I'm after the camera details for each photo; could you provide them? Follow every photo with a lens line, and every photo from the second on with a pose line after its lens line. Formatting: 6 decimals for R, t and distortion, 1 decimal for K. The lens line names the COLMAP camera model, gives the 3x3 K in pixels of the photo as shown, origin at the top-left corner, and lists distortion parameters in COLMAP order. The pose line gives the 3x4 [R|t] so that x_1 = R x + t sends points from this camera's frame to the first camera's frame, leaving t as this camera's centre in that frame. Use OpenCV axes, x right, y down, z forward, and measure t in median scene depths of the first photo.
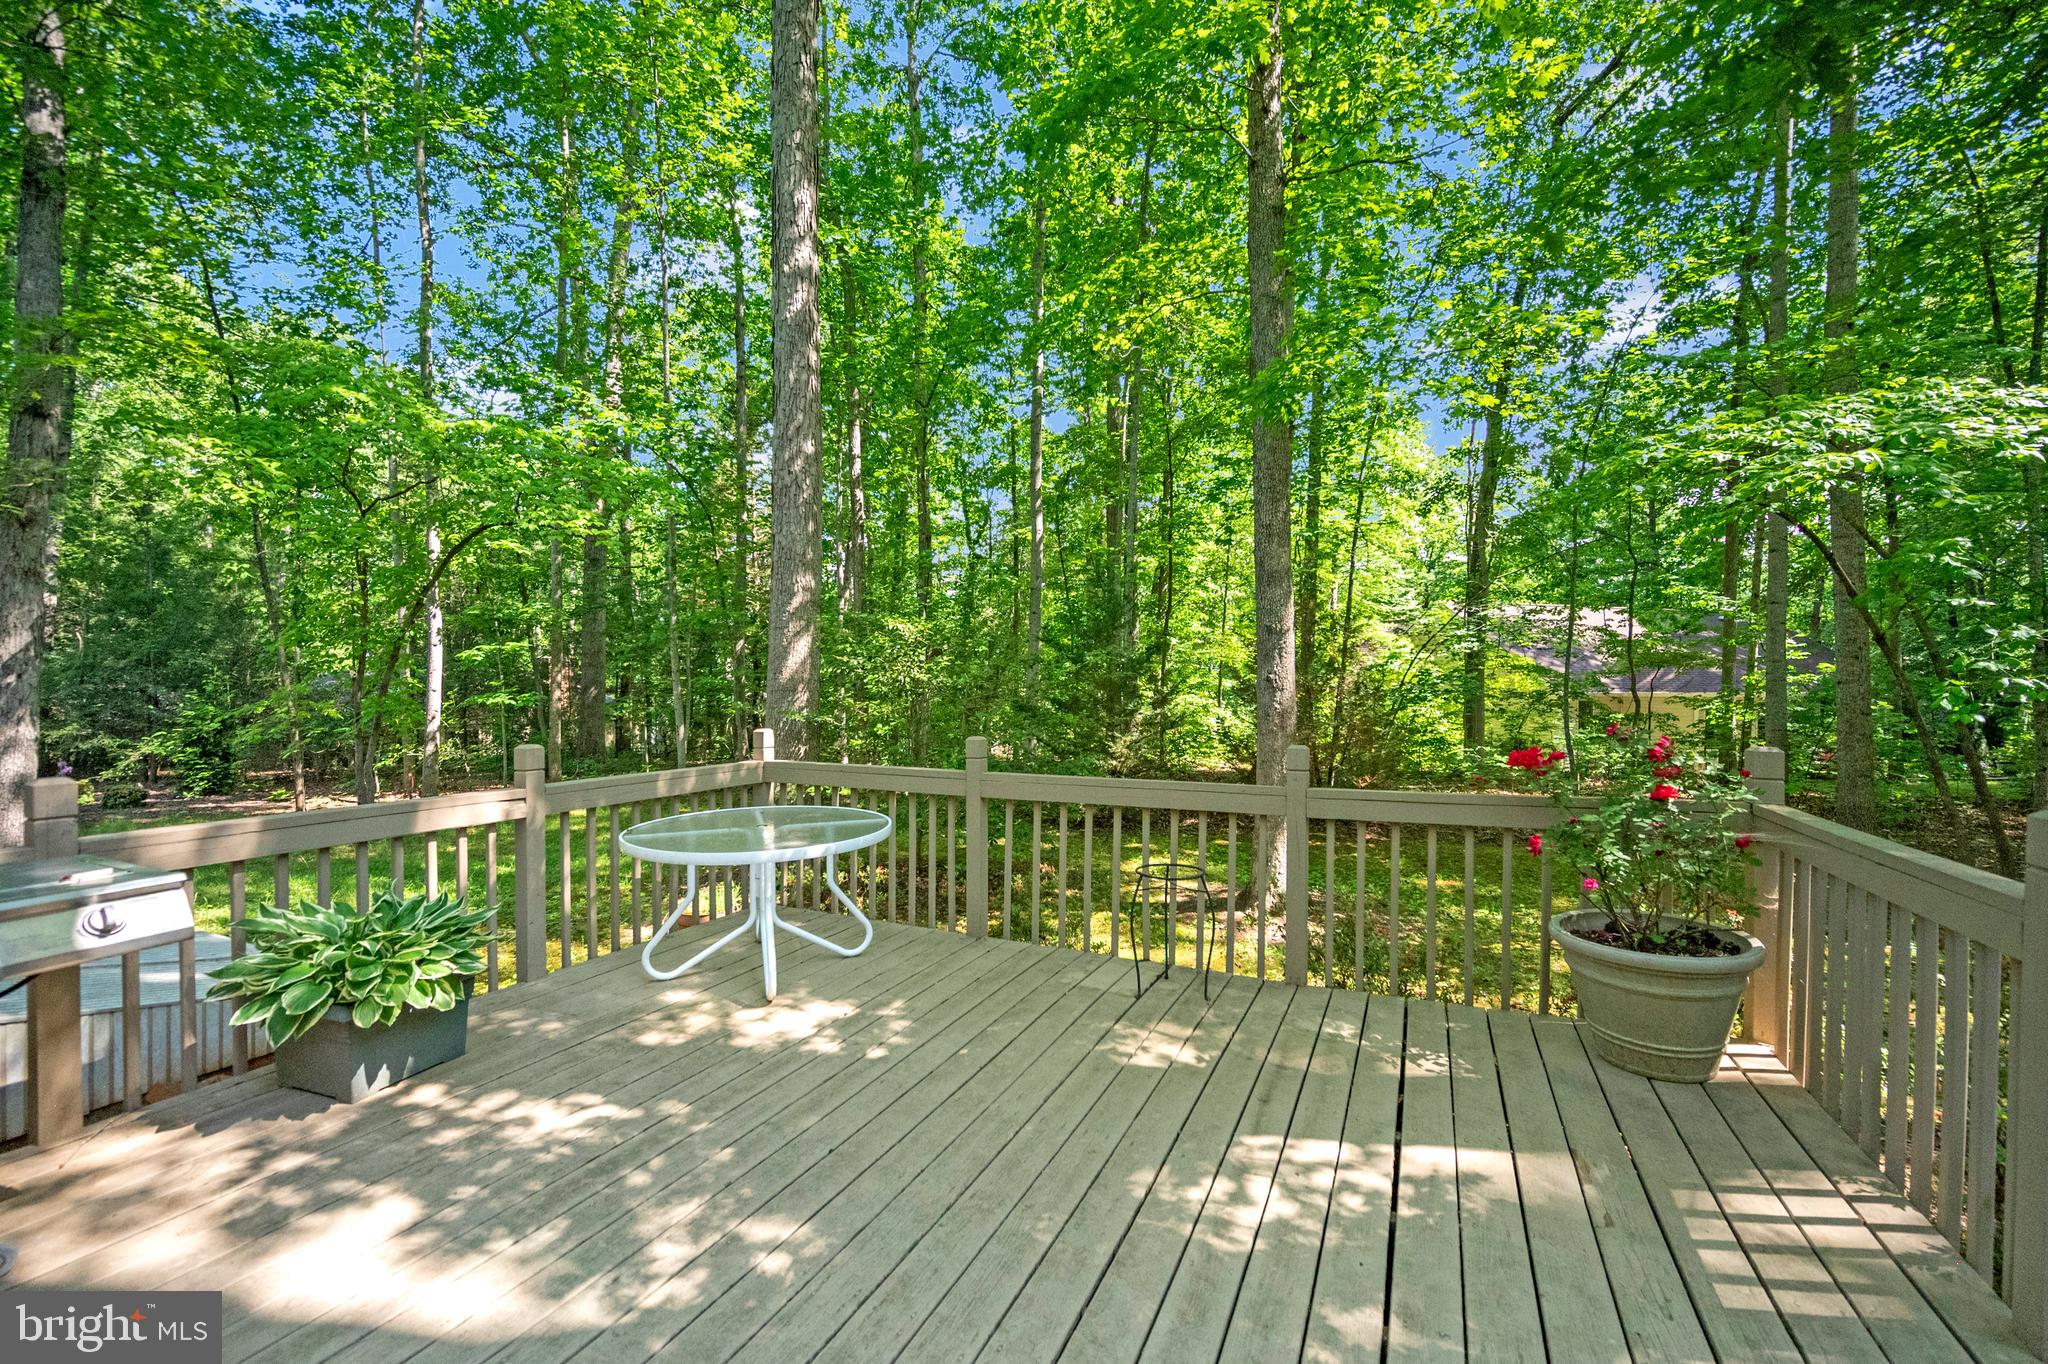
lens RADIAL K [[832.8, 0, 1018.6], [0, 832.8, 695.7], [0, 0, 1]] dist [0.002788, -0.000523]
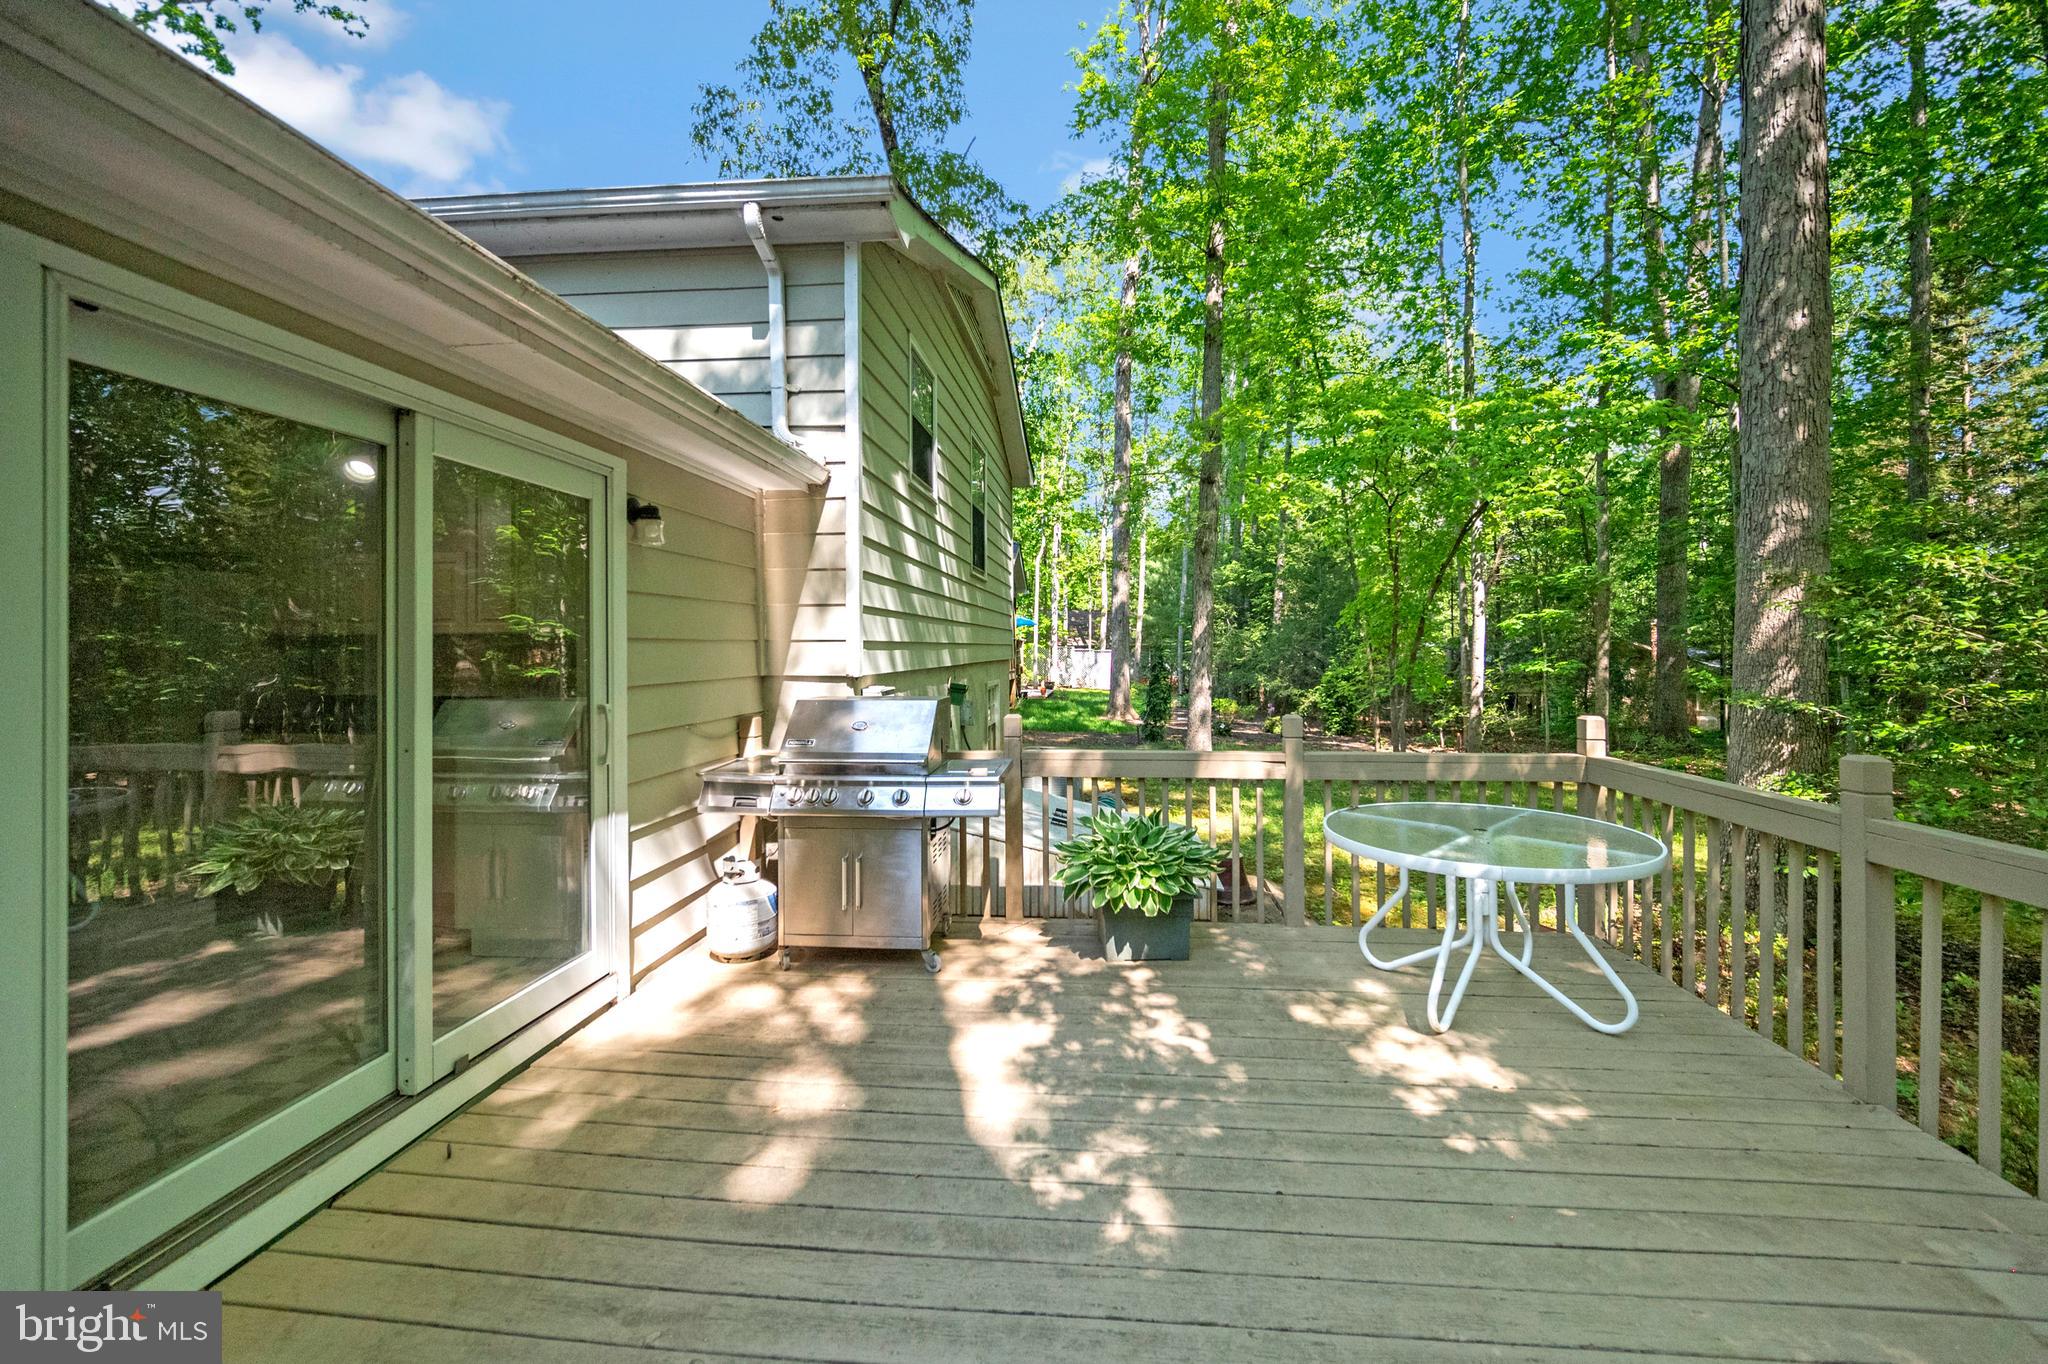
lens RADIAL K [[832.8, 0, 1036.0], [0, 832.8, 640.3], [0, 0, 1]] dist [0.002788, -0.000523]
pose [[0.341563, -0.013426, -0.939763, 0.419119], [-0.007417, 0.999828, -0.016980, -0.023551], [0.939830, 0.012770, 0.341405, 0.345240]]
